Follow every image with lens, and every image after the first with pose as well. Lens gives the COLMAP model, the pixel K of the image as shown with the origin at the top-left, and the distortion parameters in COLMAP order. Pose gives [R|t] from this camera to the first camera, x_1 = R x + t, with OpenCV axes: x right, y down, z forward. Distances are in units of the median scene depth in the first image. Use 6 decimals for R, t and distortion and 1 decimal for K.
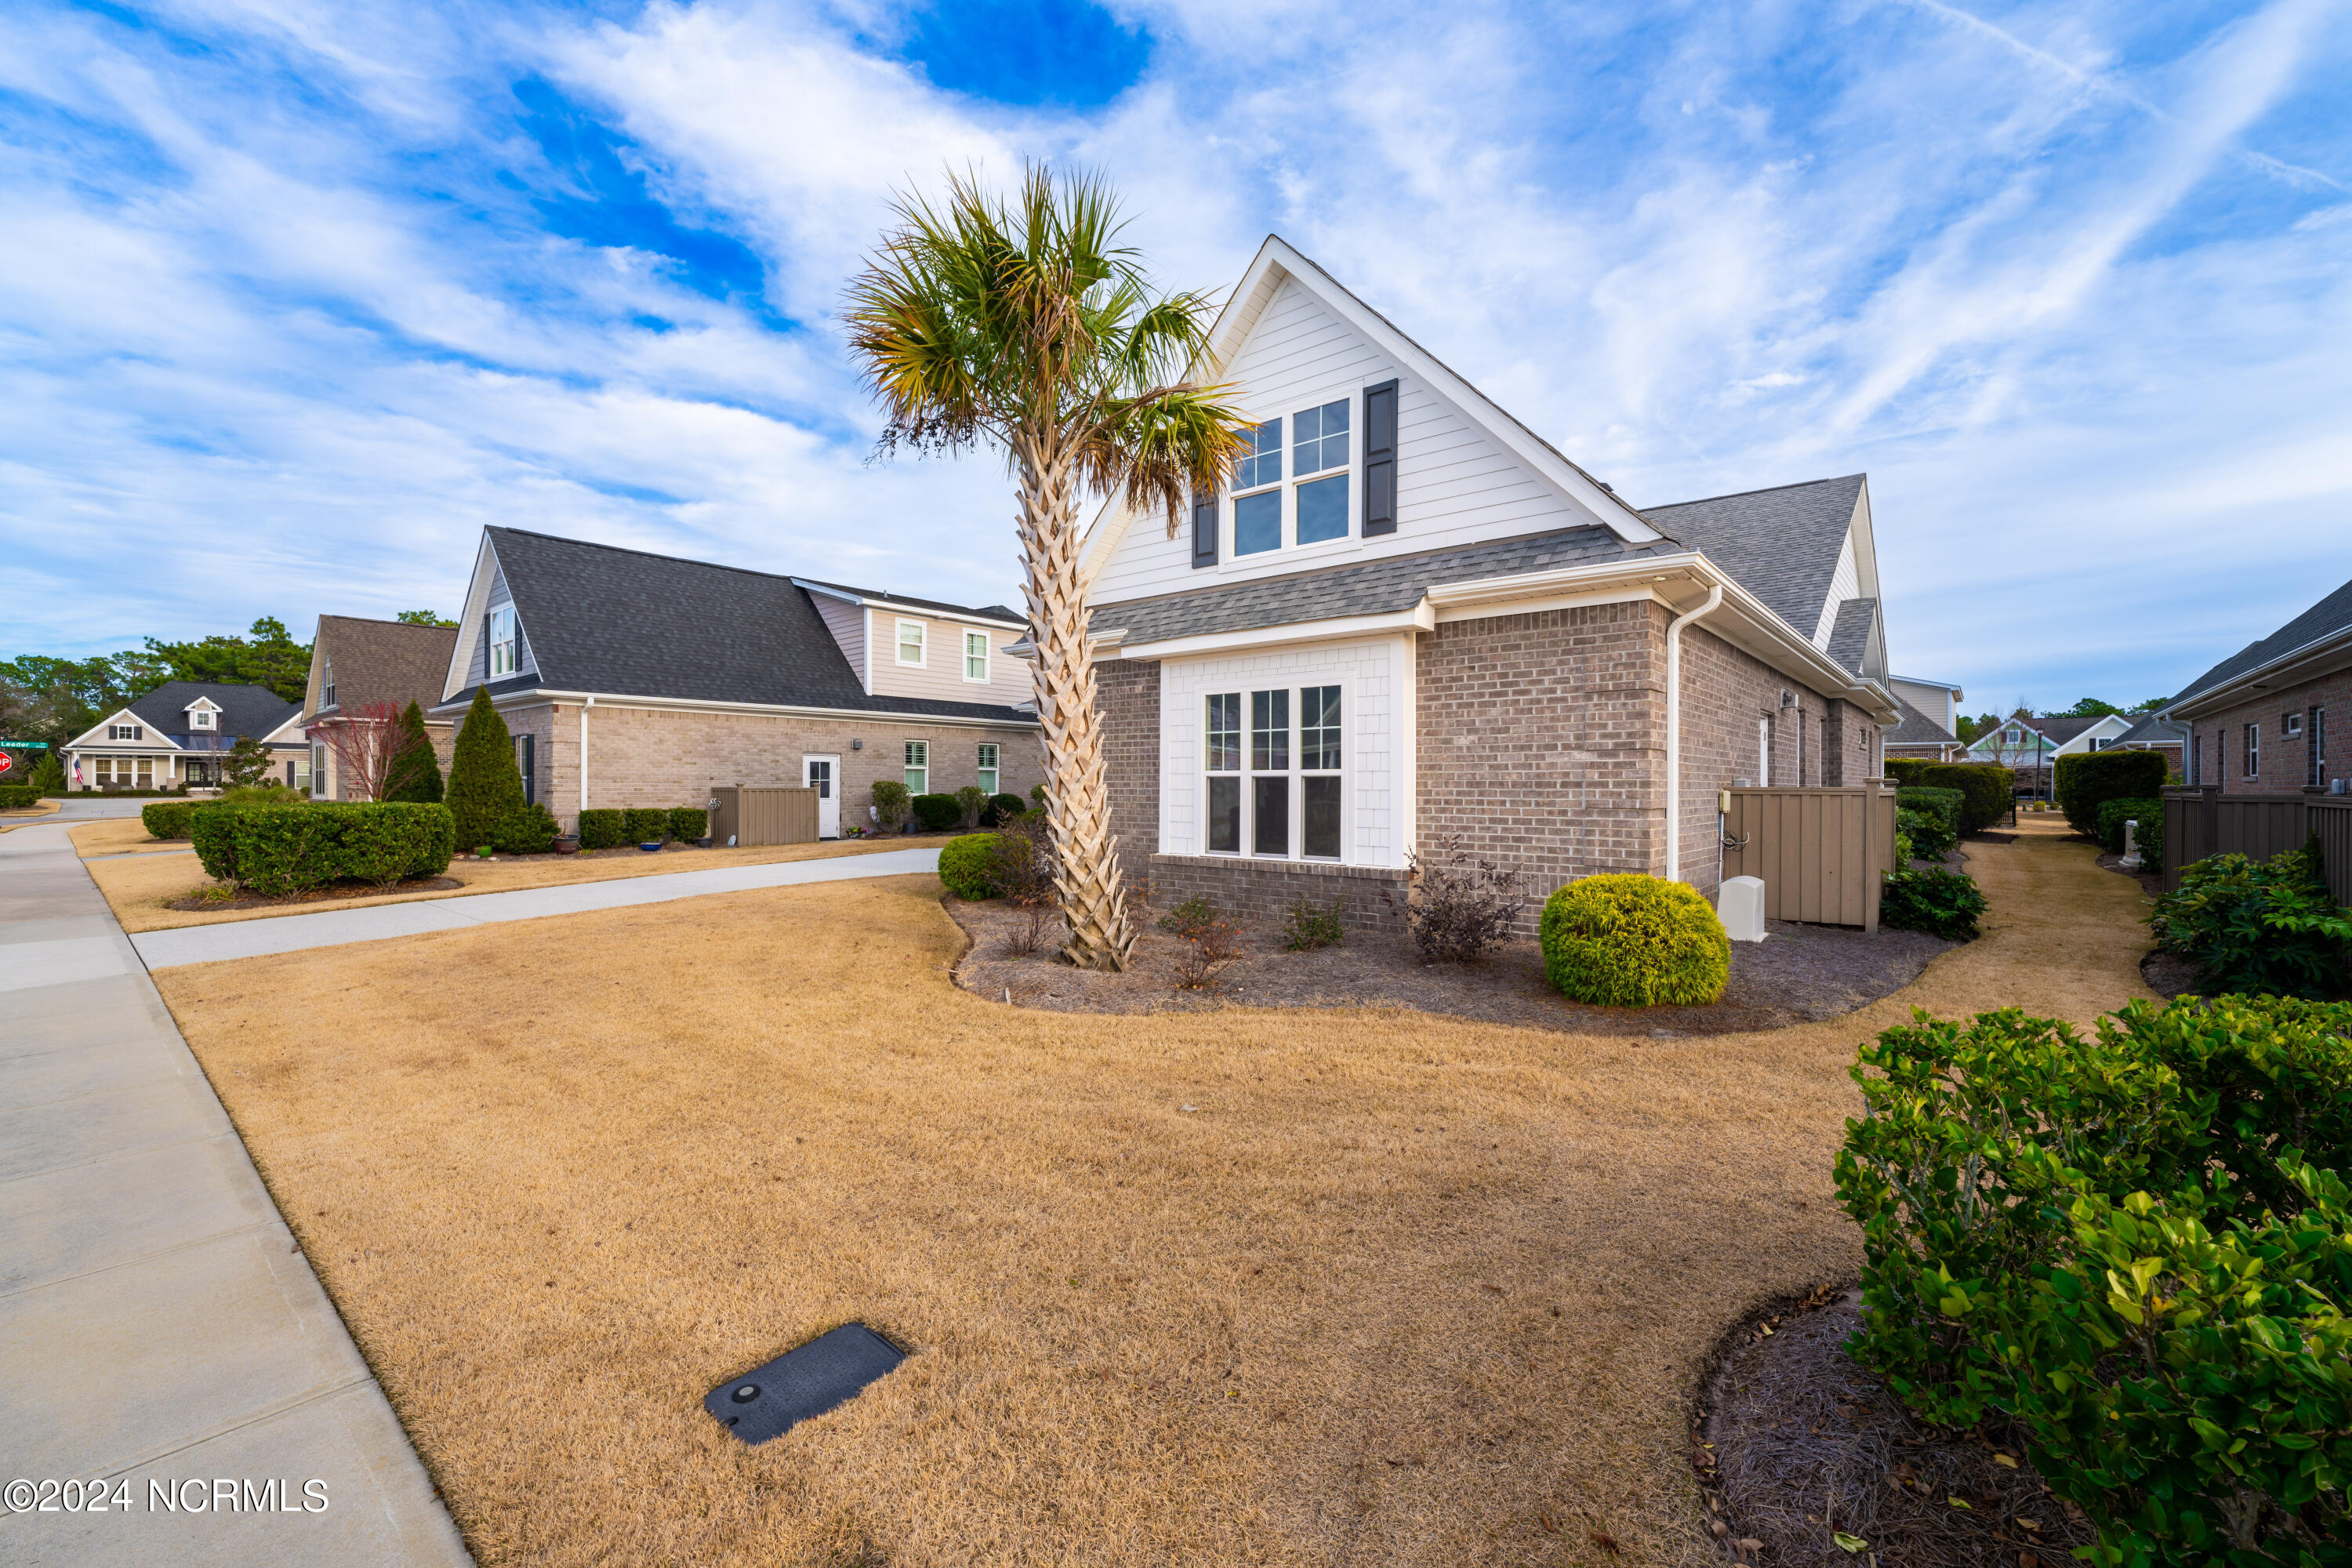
lens RADIAL K [[969.4, 0, 1199.3], [0, 969.4, 777.7], [0, 0, 1]] dist [0.011699, -0.000043]
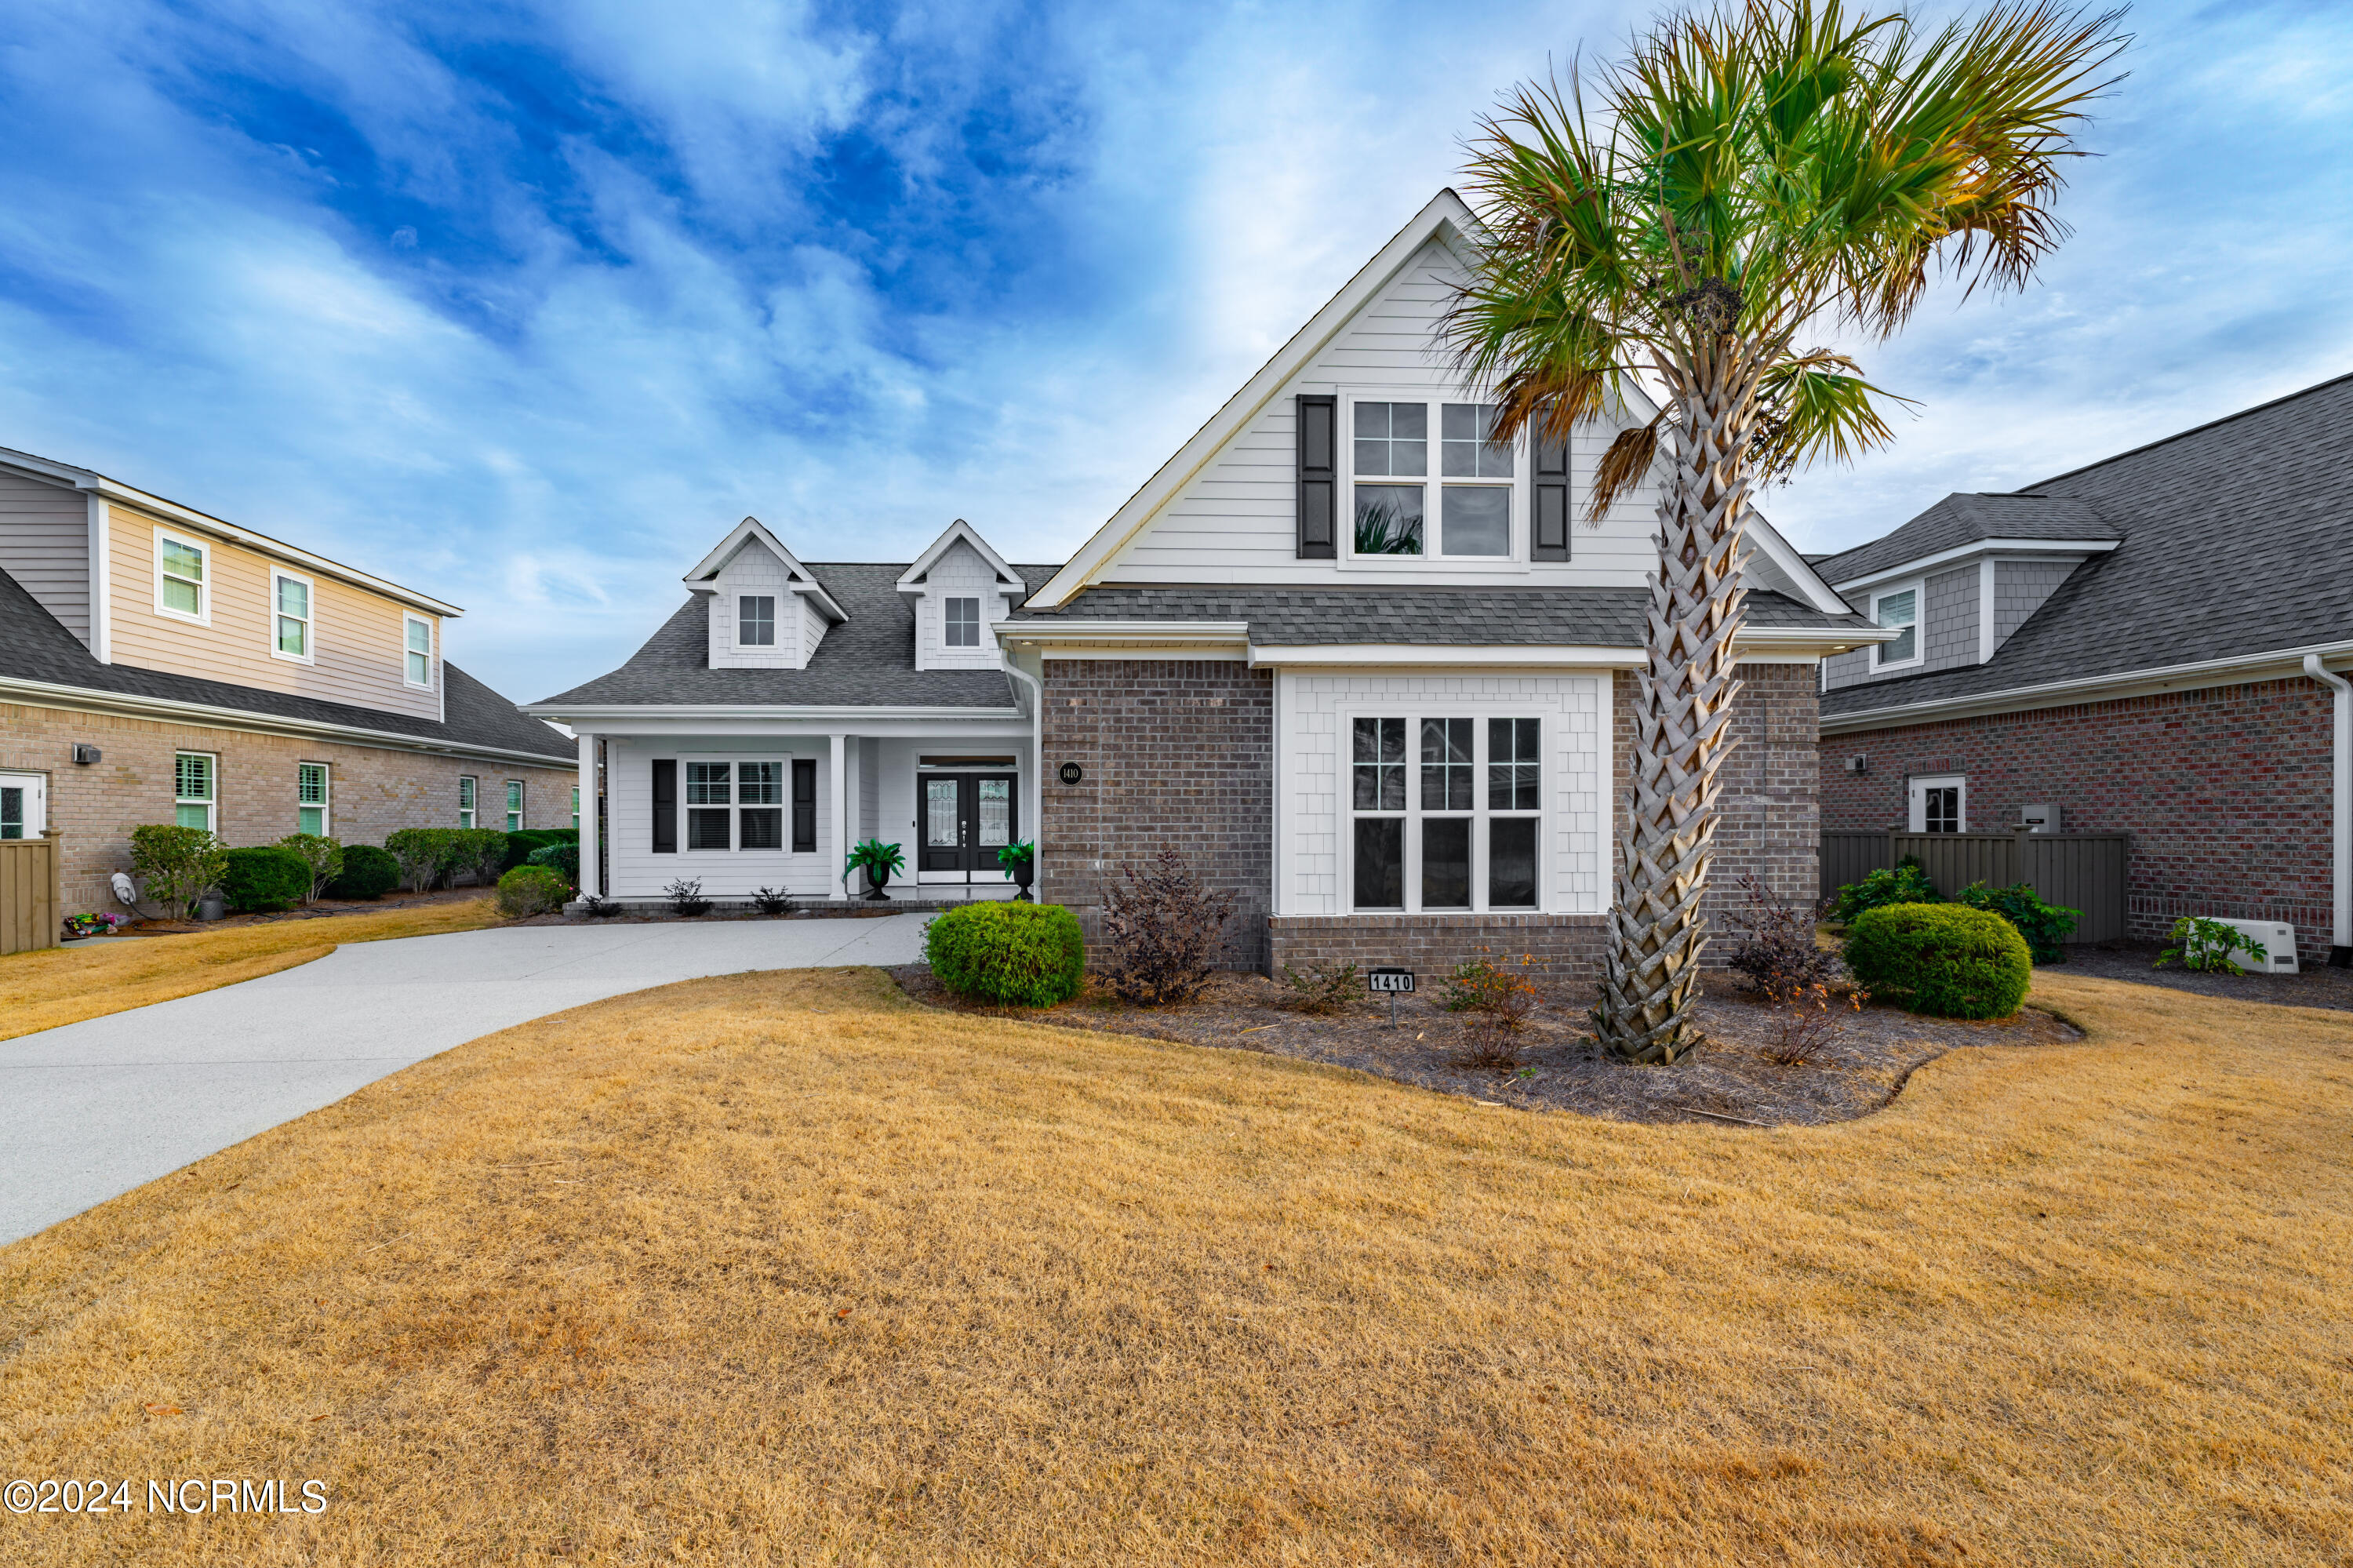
lens RADIAL K [[969.9, 0, 1103.7], [0, 969.9, 831.0], [0, 0, 1]] dist [0.011699, -0.000043]
pose [[0.735528, -0.006542, 0.677463, -0.737404], [-0.000902, 0.999943, 0.010636, 0.001590], [-0.677494, -0.008434, 0.735480, 0.567708]]
